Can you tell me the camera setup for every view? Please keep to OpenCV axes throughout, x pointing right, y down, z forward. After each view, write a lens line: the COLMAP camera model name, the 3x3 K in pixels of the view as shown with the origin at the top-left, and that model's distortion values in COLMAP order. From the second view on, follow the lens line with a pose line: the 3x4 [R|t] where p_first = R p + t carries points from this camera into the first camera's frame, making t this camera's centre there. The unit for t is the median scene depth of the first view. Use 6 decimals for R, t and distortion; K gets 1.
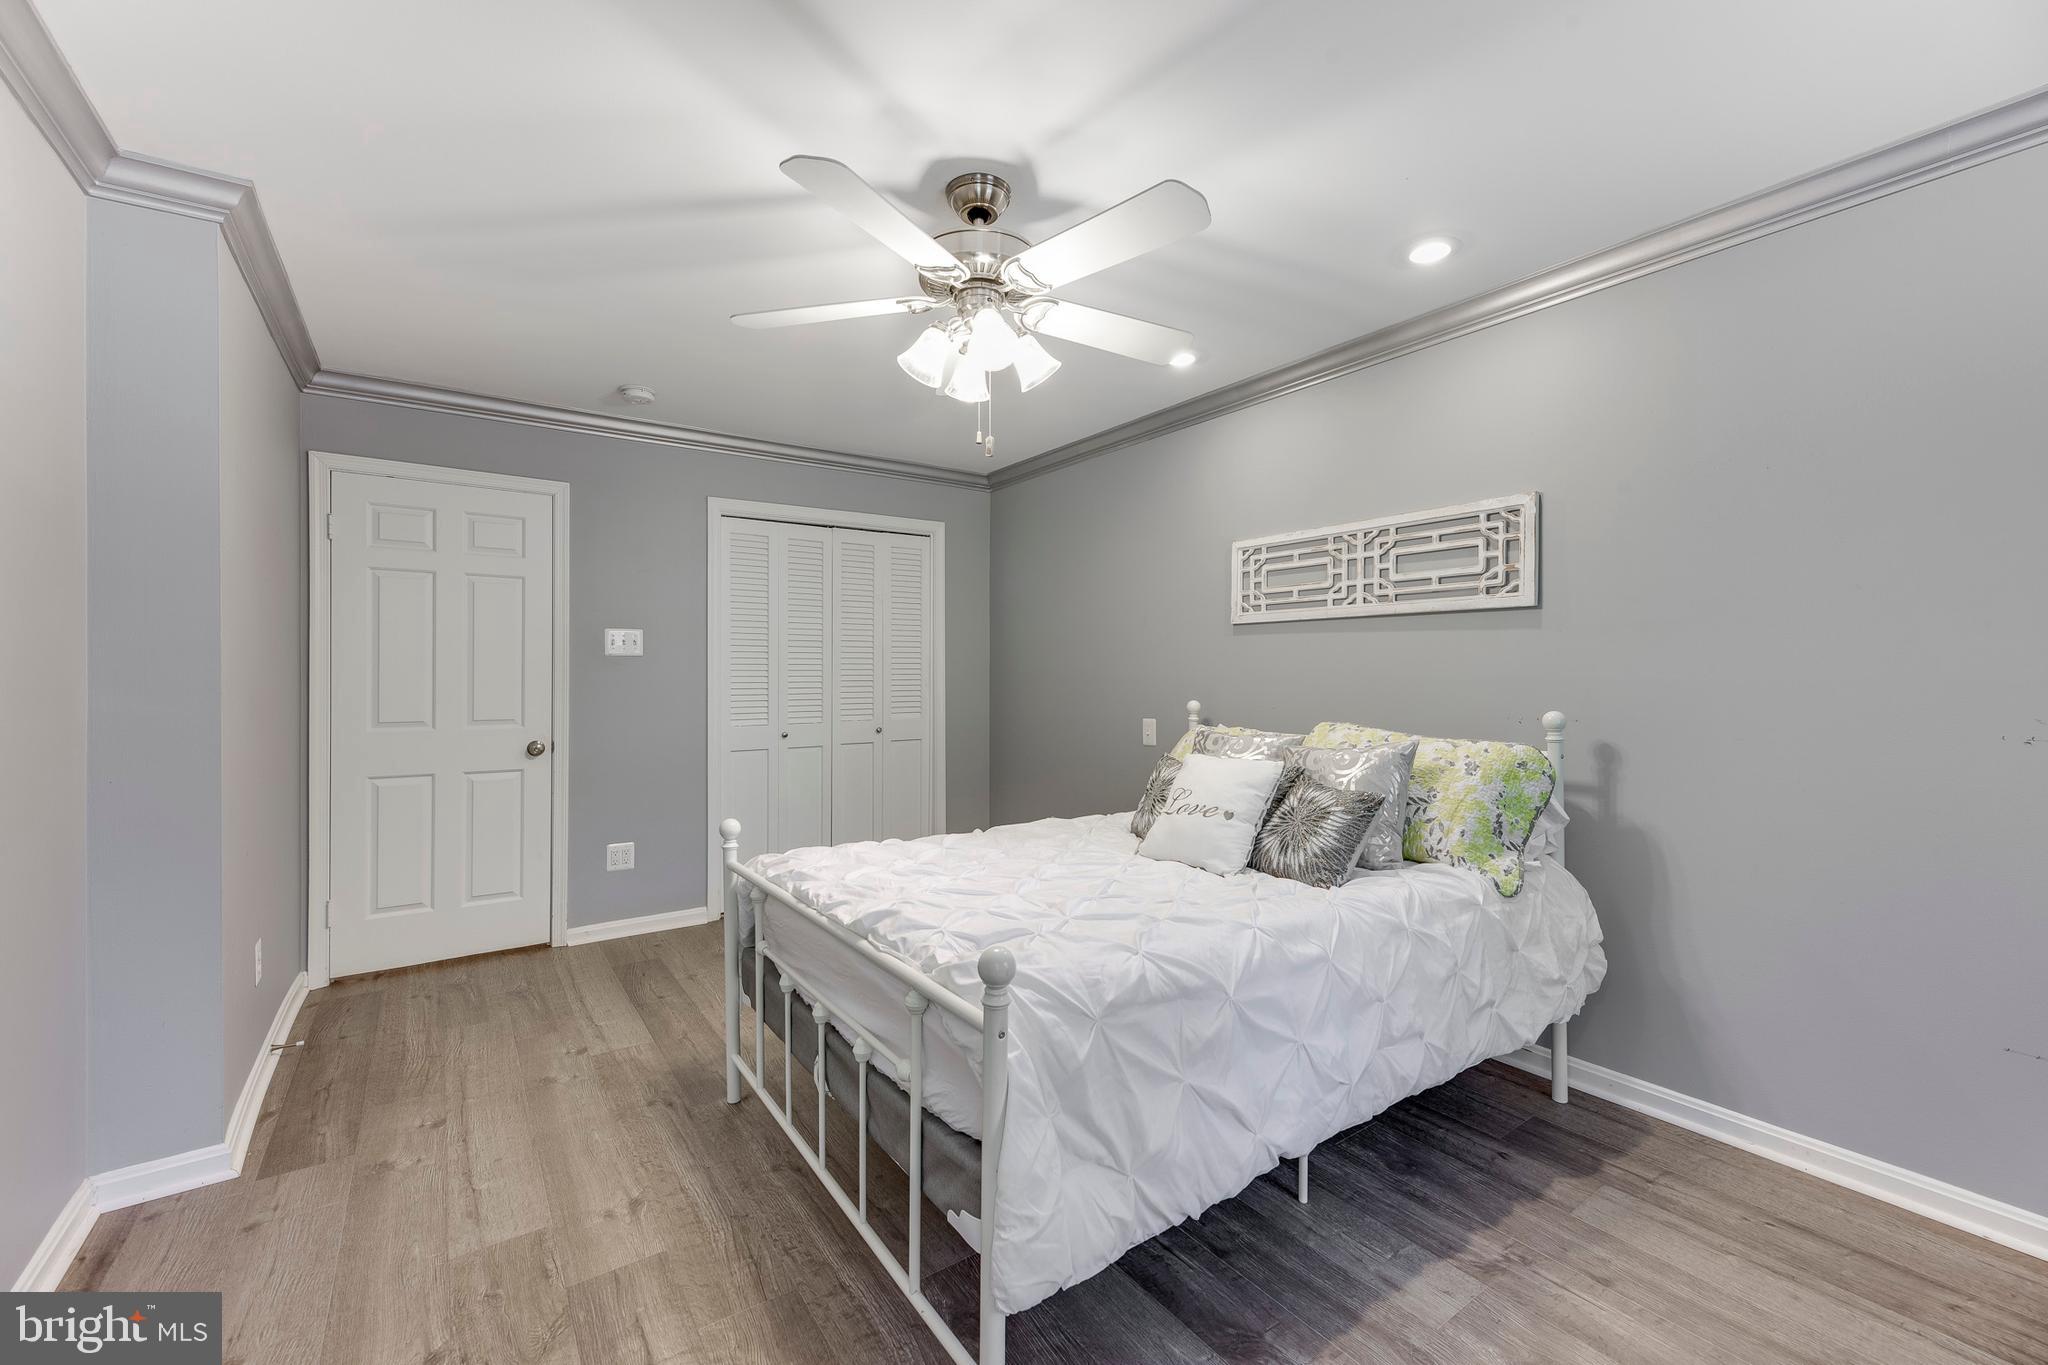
lens RADIAL K [[815.8, 0, 1021.5], [0, 815.8, 674.9], [0, 0, 1]] dist [0.002790, -0.003250]
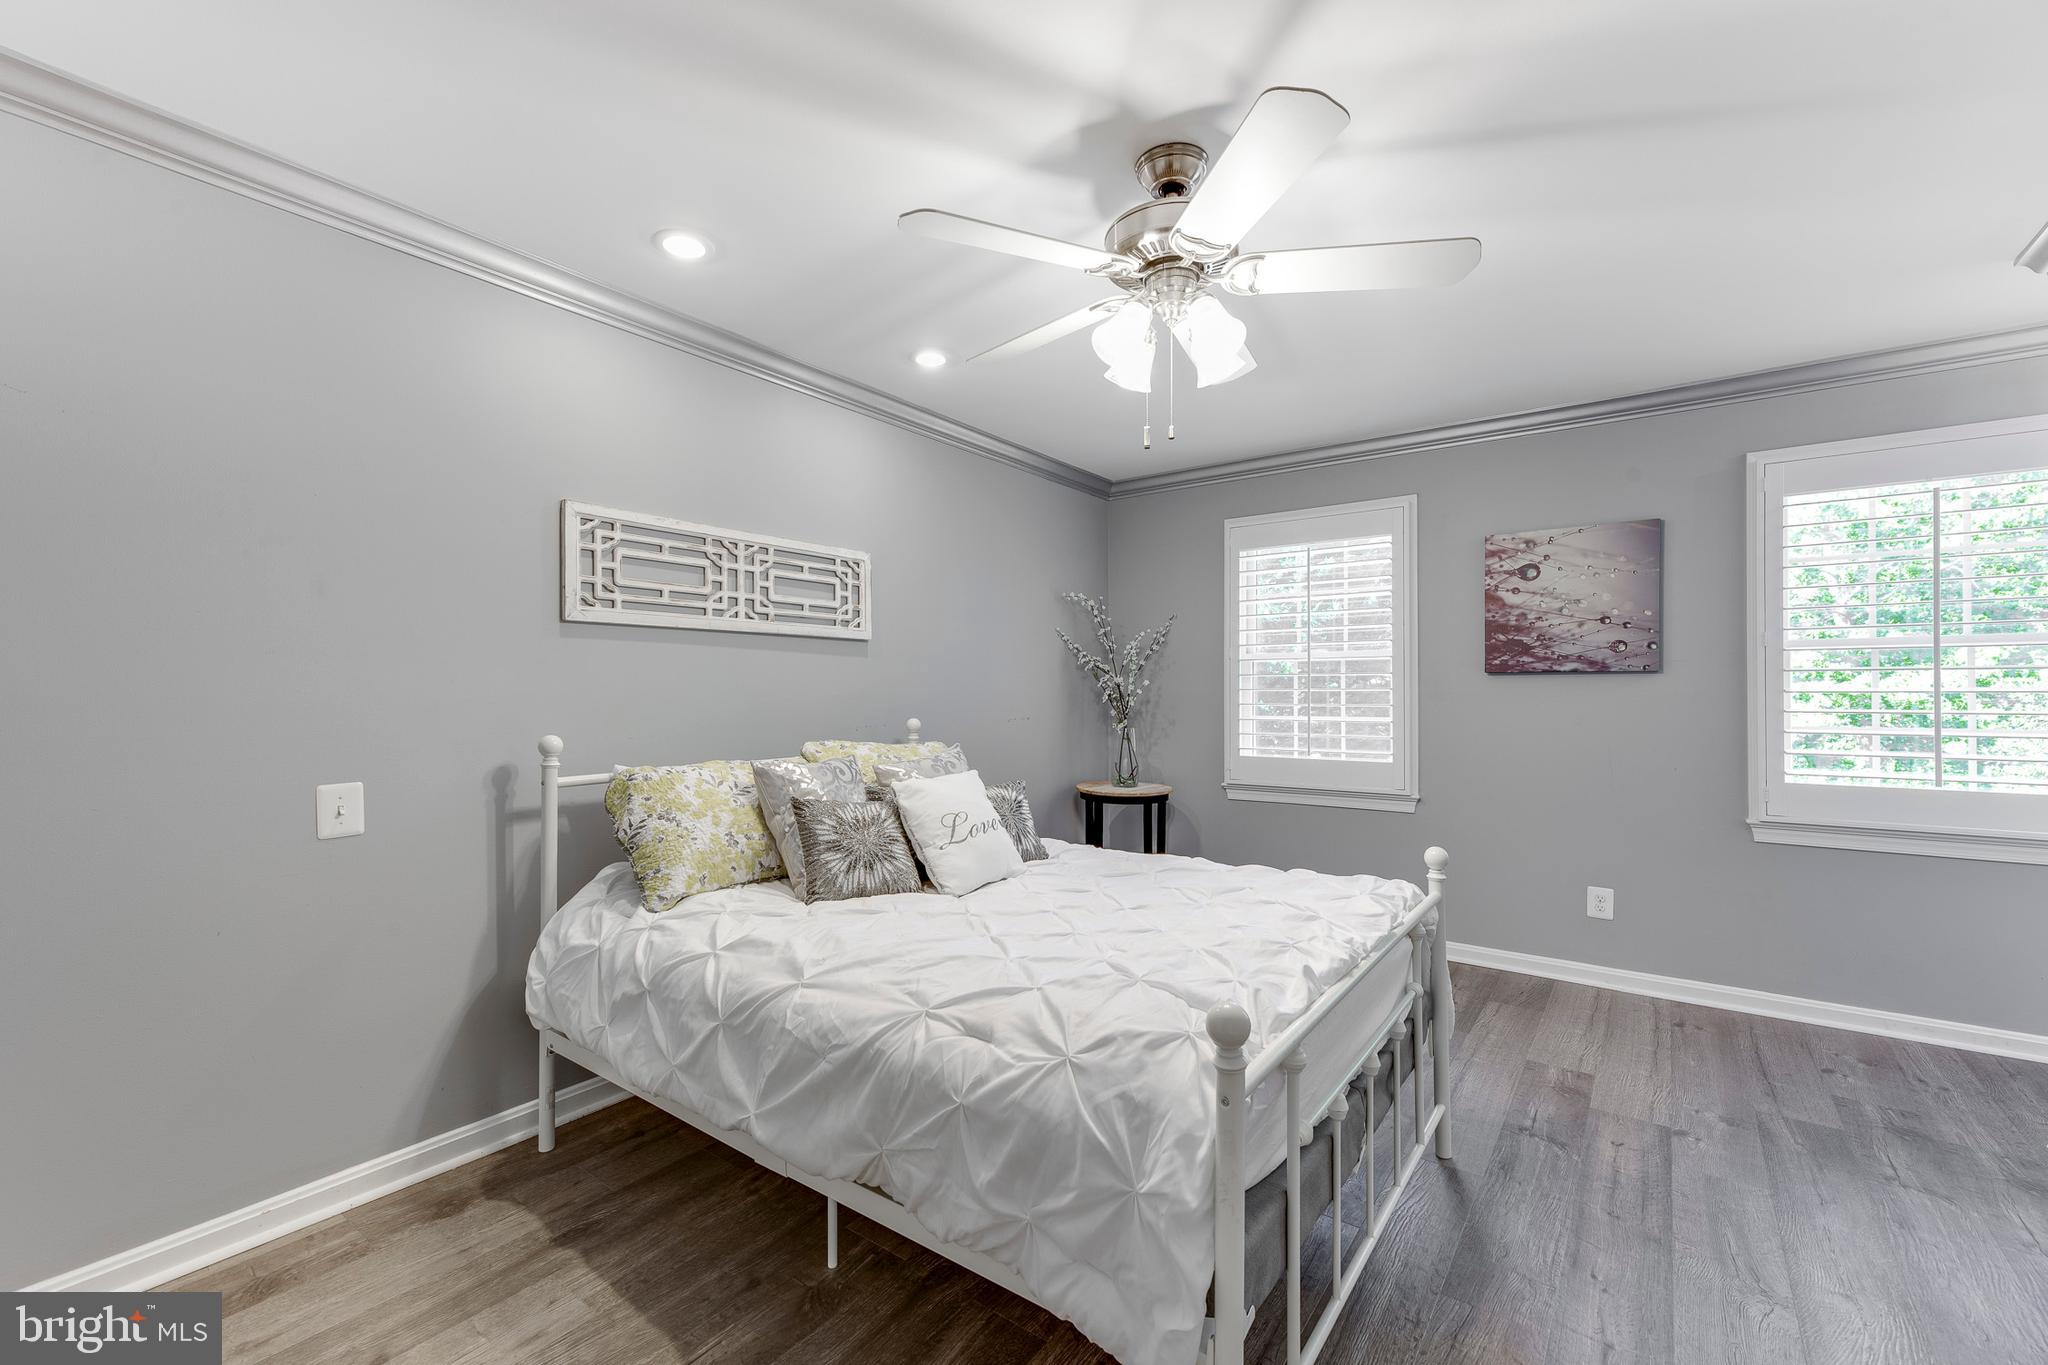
lens RADIAL K [[815.8, 0, 1026.8], [0, 815.8, 683.7], [0, 0, 1]] dist [0.002790, -0.003250]
pose [[-0.294698, -0.002734, 0.955587, -0.590480], [-0.008108, 0.999967, 0.000361, -0.014317], [-0.955556, -0.007641, -0.294710, 0.962916]]
